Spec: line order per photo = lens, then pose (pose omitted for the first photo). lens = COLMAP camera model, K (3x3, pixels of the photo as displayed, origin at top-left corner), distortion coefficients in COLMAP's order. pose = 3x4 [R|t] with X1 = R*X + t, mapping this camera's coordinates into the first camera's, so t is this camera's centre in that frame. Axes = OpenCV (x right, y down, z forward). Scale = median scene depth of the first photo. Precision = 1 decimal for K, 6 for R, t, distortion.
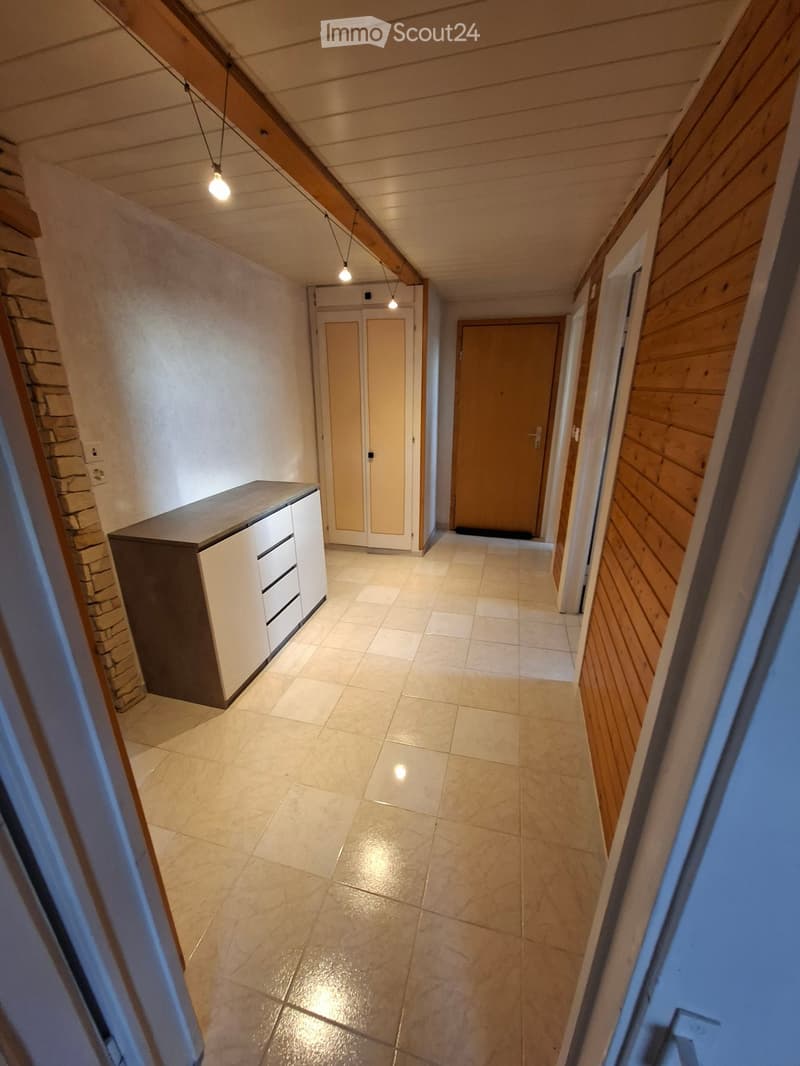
lens RADIAL K [[415.5, 0, 399.3], [0, 415.5, 533.8], [0, 0, 1]] dist [-0.004321, 0.001163]
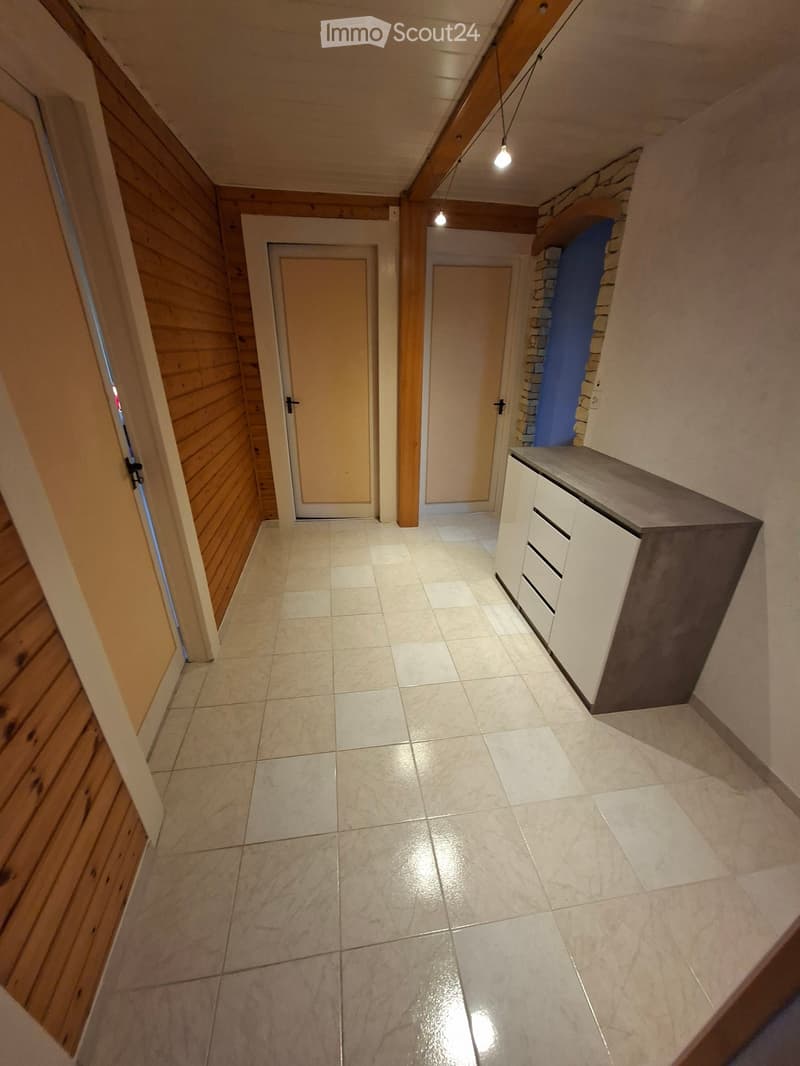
lens RADIAL K [[415.5, 0, 397.9], [0, 415.5, 533.1], [0, 0, 1]] dist [-0.004321, 0.001163]
pose [[-0.913570, 0.163968, -0.372161, 0.418944], [-0.145488, 0.722782, 0.675588, -0.645274], [0.379766, 0.671342, -0.636457, 1.893707]]
